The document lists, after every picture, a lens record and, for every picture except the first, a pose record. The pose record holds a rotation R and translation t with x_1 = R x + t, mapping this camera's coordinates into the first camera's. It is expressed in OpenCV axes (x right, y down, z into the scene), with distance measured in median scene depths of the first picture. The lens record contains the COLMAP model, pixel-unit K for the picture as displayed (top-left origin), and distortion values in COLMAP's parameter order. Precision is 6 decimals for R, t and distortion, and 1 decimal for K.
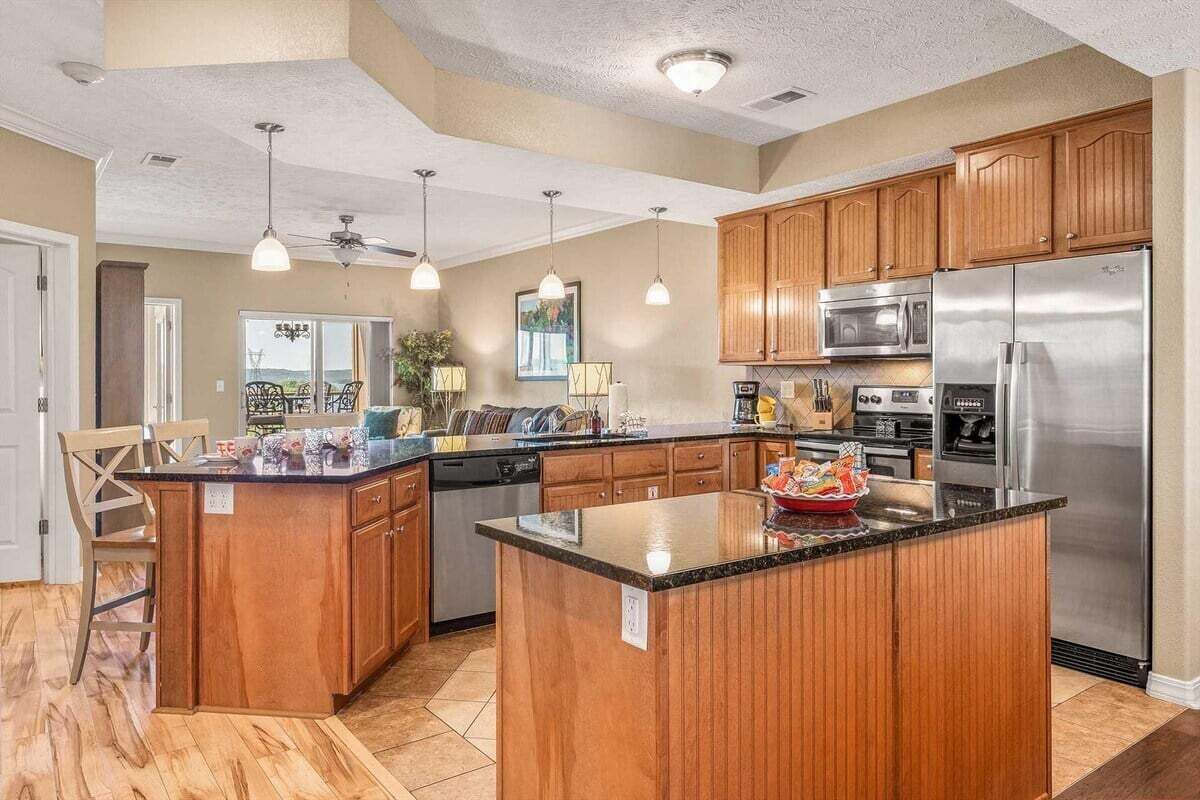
lens RADIAL K [[803.3, 0, 598.4], [0, 803.3, 384.6], [0, 0, 1]] dist [0.005826, 0.000535]
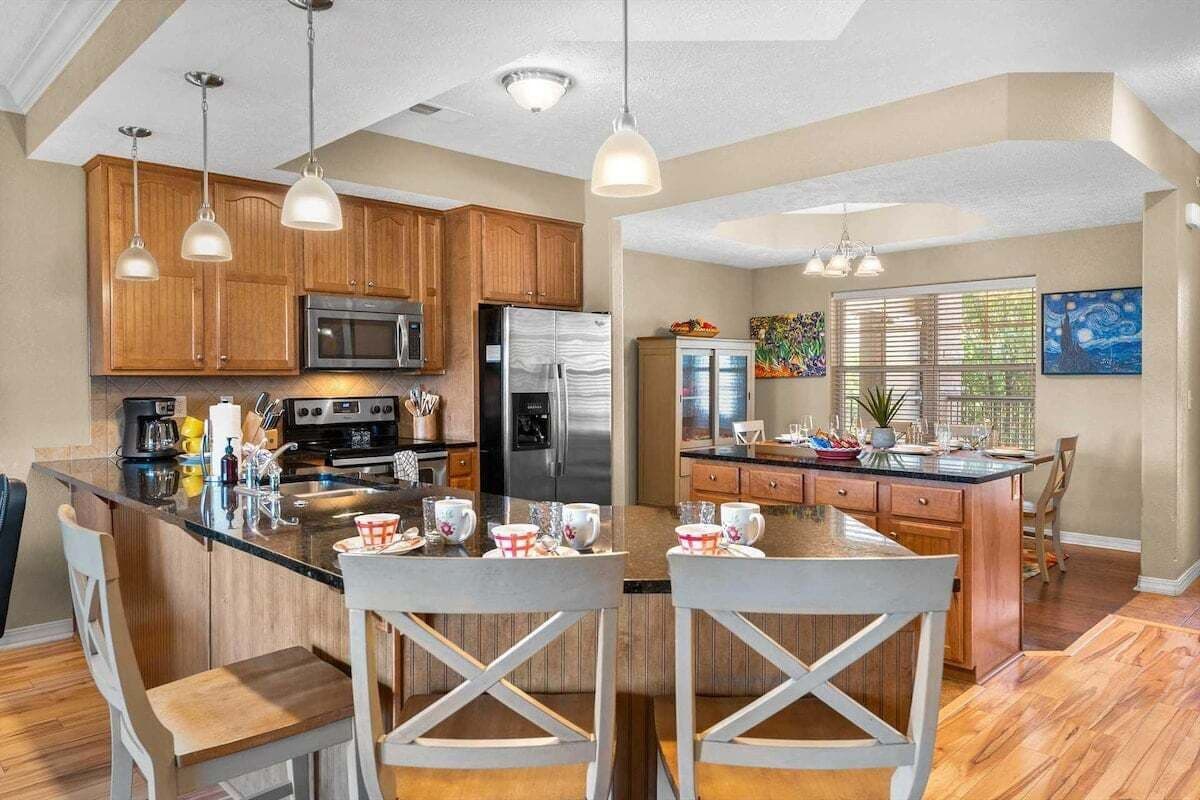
lens RADIAL K [[803.3, 0, 598.4], [0, 803.3, 384.6], [0, 0, 1]] dist [0.005826, 0.000535]
pose [[-0.134622, -0.007198, 0.990871, -0.697132], [0.013319, 0.999870, 0.009073, -0.019631], [-0.990808, 0.014419, -0.134508, 0.824628]]
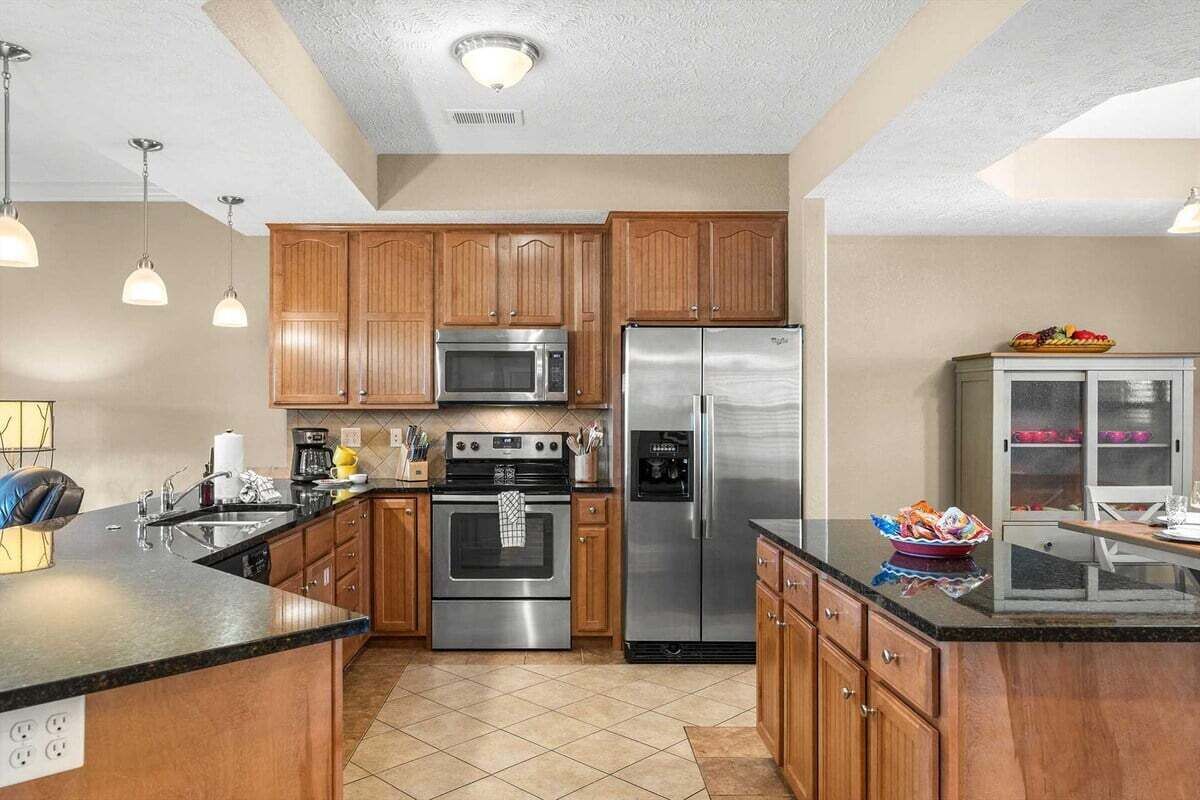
lens RADIAL K [[817.1, 0, 567.5], [0, 817.1, 419.5], [0, 0, 1]] dist [0.002864, 0.000246]
pose [[0.588079, 0.000420, 0.808803, -0.406192], [0.005175, 0.999977, -0.004281, -0.009465], [-0.808787, 0.006703, 0.588064, 0.341270]]
